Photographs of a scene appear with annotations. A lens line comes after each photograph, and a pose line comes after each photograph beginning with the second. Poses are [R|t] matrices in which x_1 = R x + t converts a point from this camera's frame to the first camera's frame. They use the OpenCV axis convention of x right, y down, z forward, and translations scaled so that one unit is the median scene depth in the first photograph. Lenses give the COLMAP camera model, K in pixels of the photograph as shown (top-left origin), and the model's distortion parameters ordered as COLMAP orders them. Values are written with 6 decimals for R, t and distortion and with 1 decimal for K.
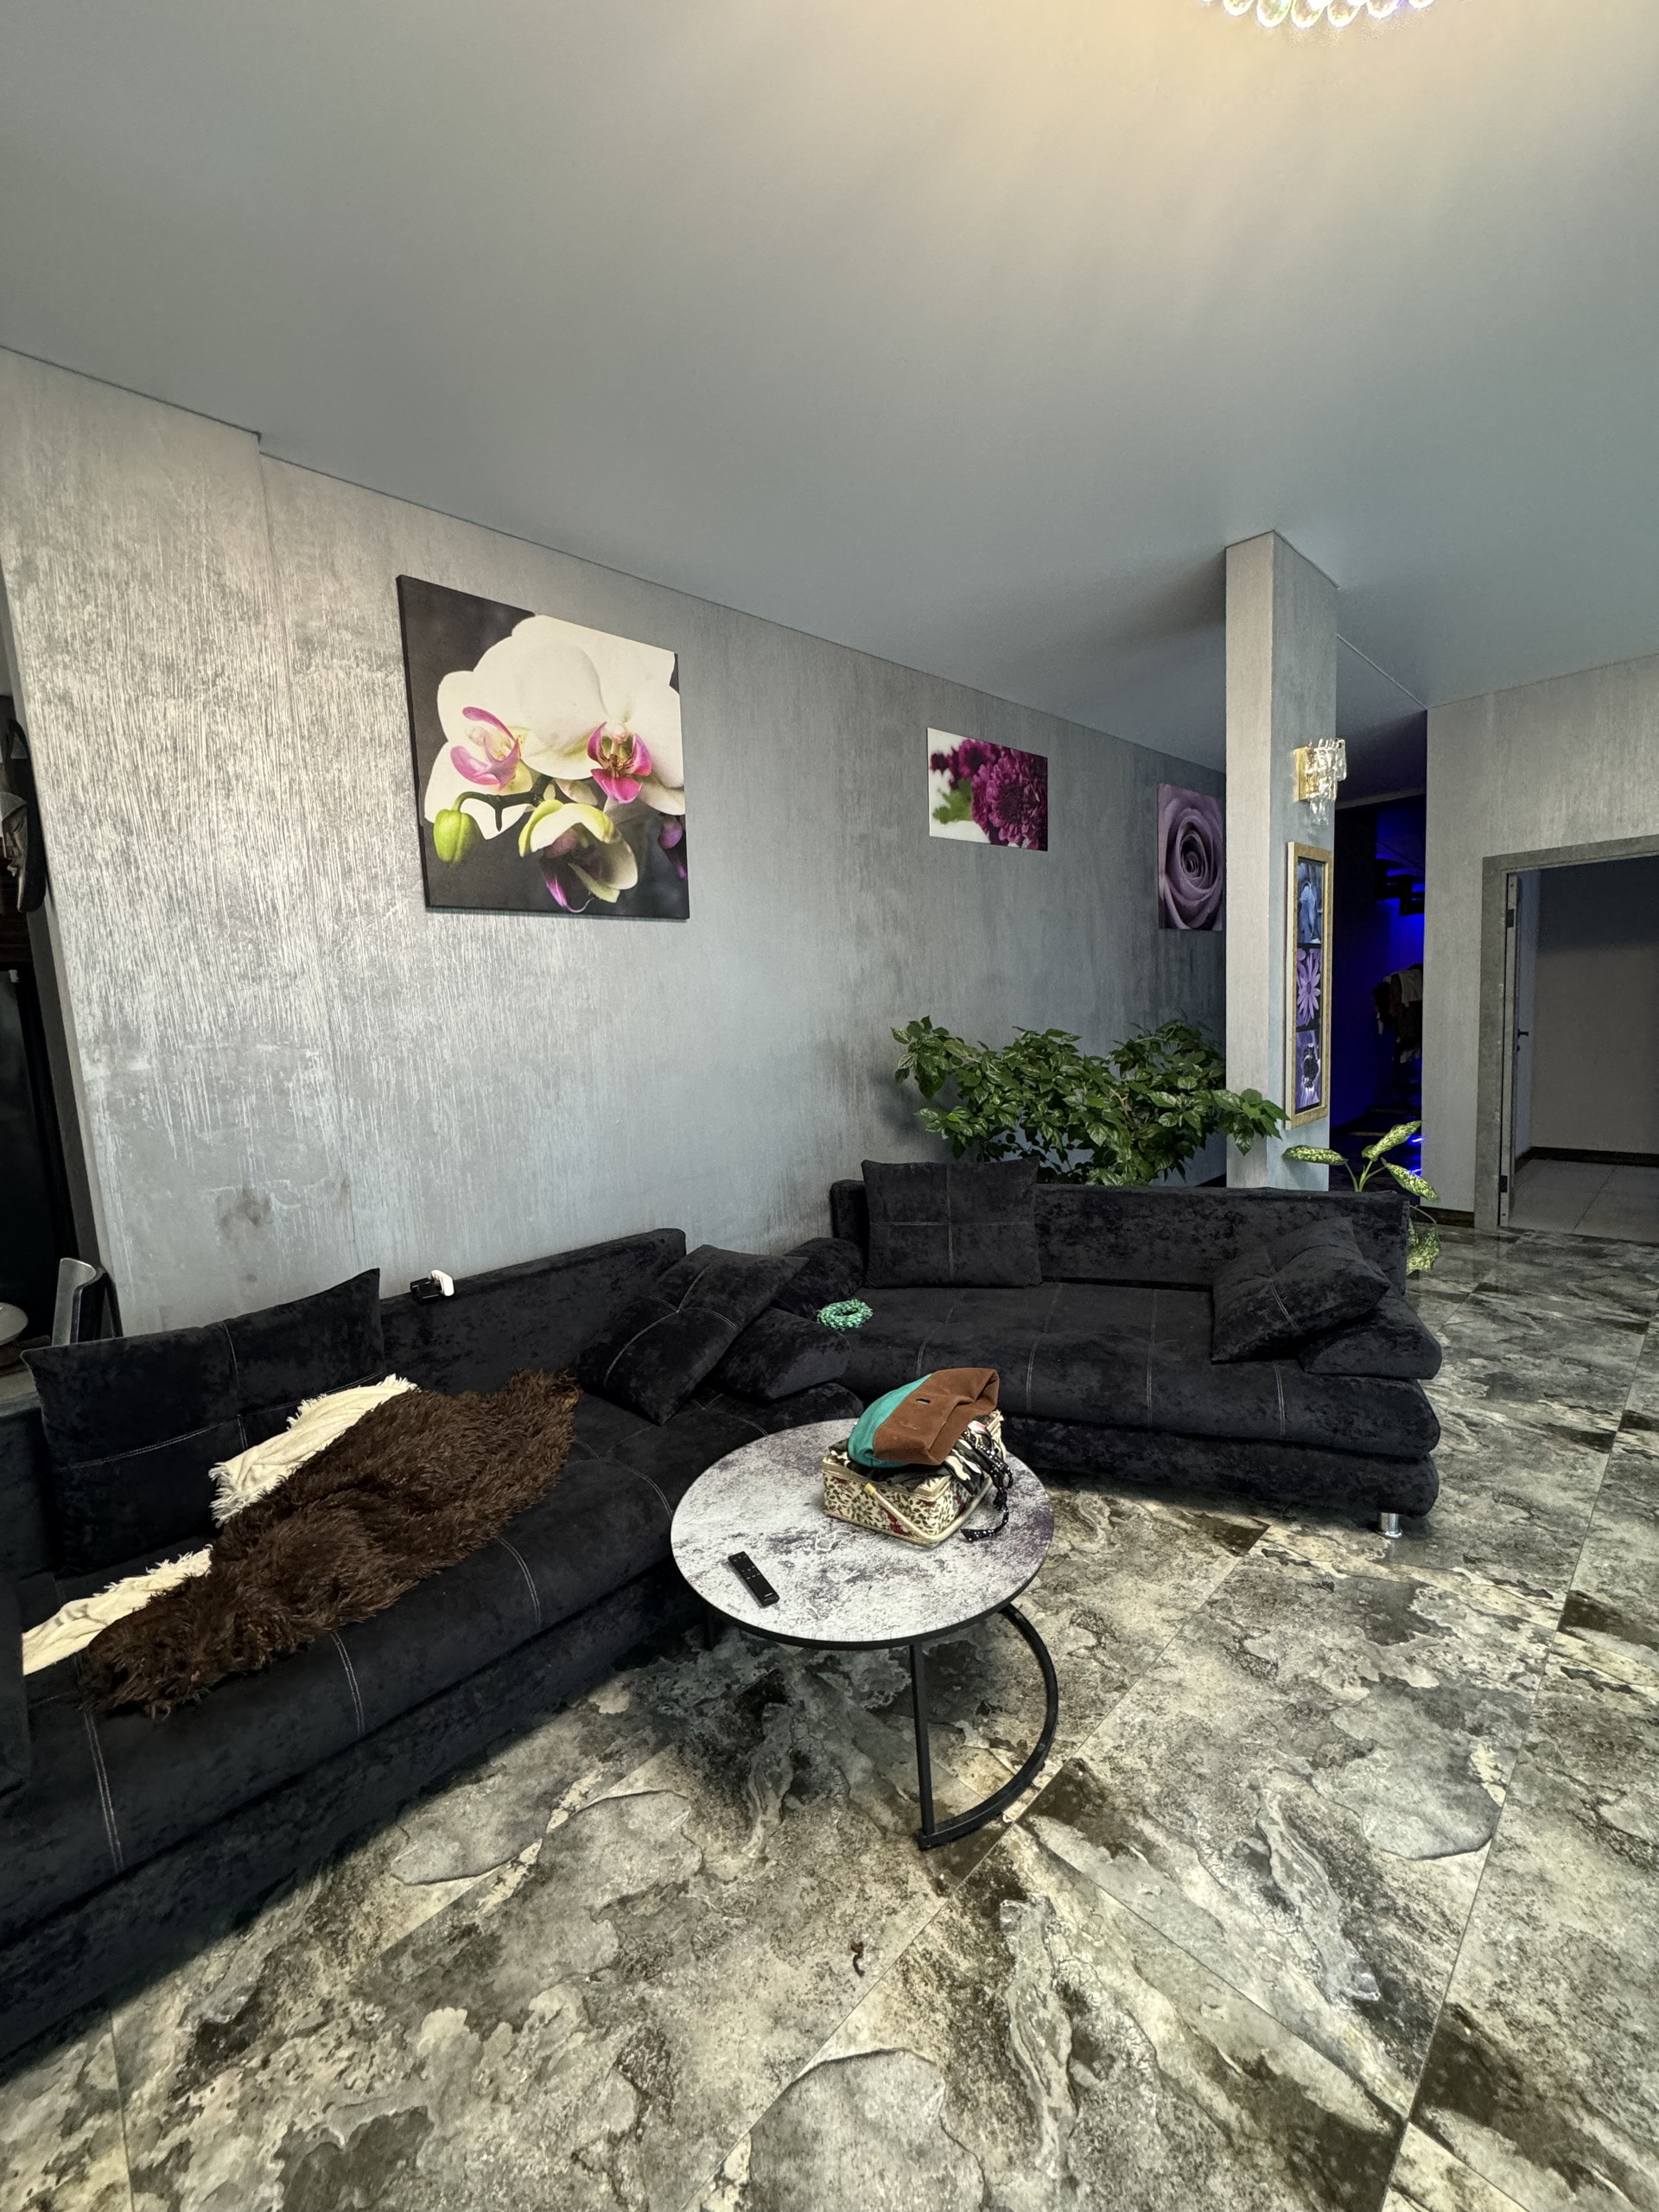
lens RADIAL K [[878.8, 0, 829.5], [0, 878.8, 1106.0], [0, 0, 1]] dist [-0.002070, 0.000403]
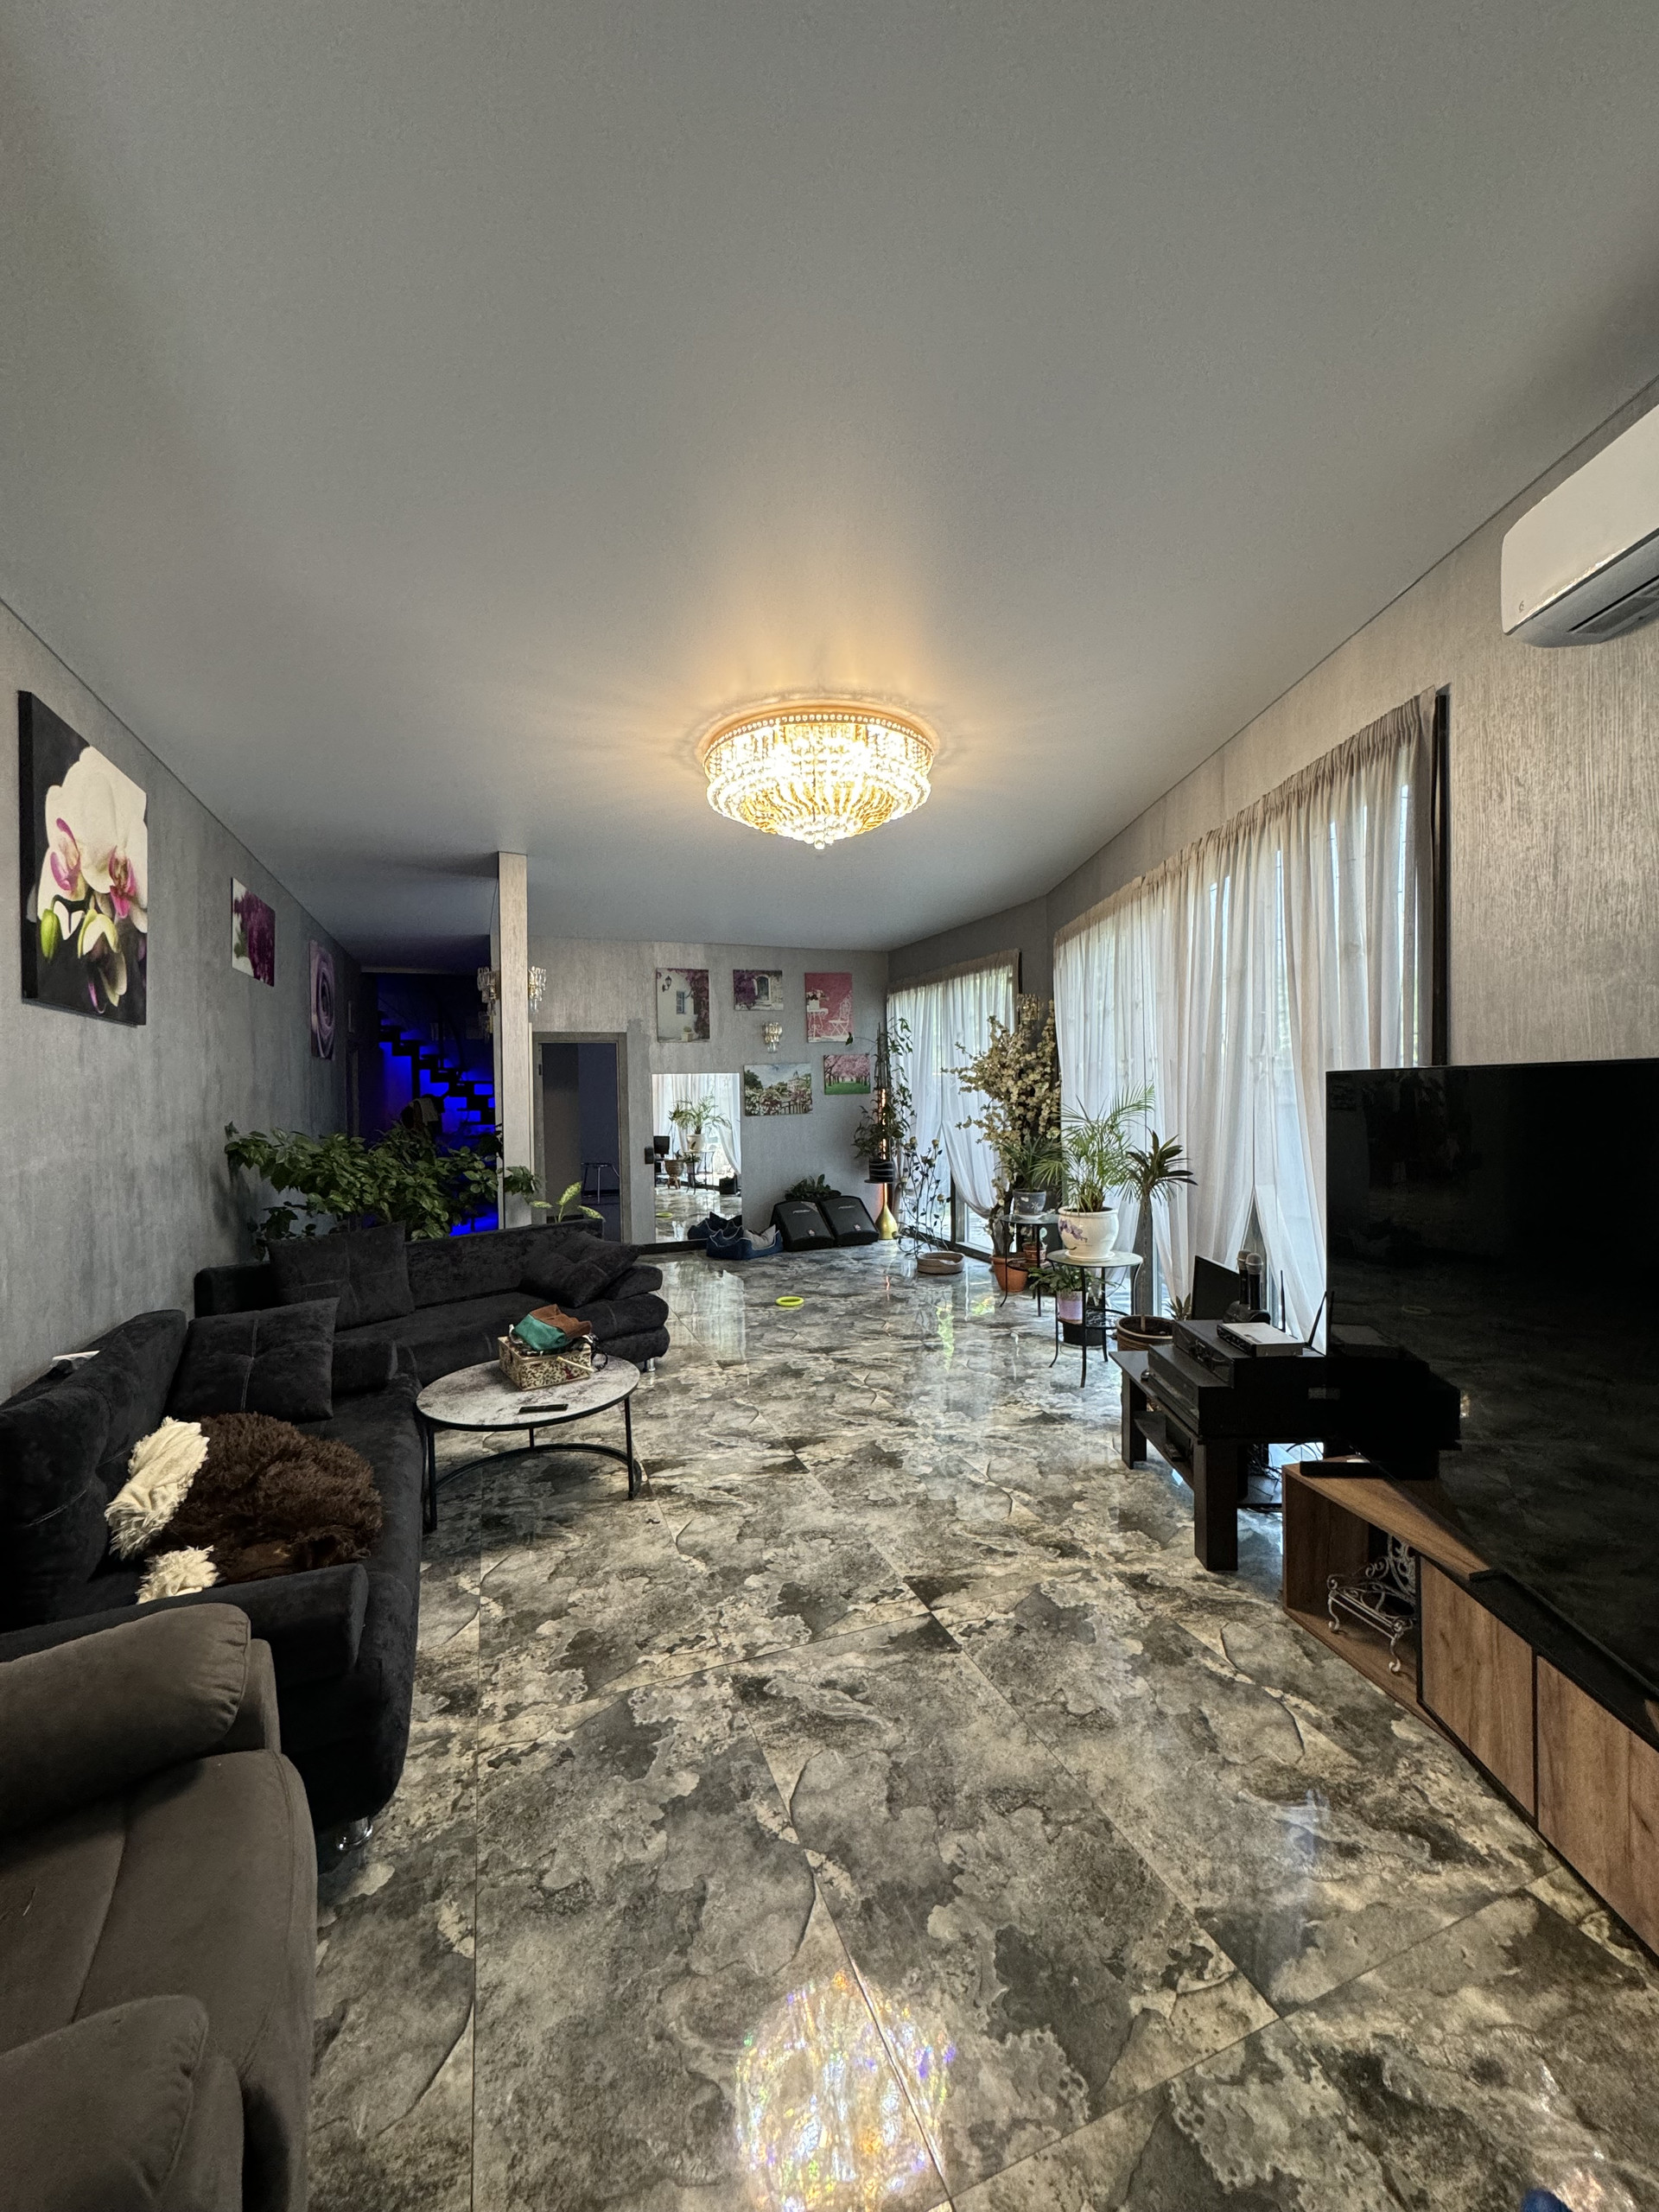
lens RADIAL K [[887.5, 0, 825.2], [0, 887.5, 1098.4], [0, 0, 1]] dist [-0.002610, 0.000565]
pose [[0.386688, 0.041442, 0.921279, -1.054791], [0.099901, 0.991229, -0.086520, 0.070428], [-0.916784, 0.125492, 0.379156, -0.223510]]
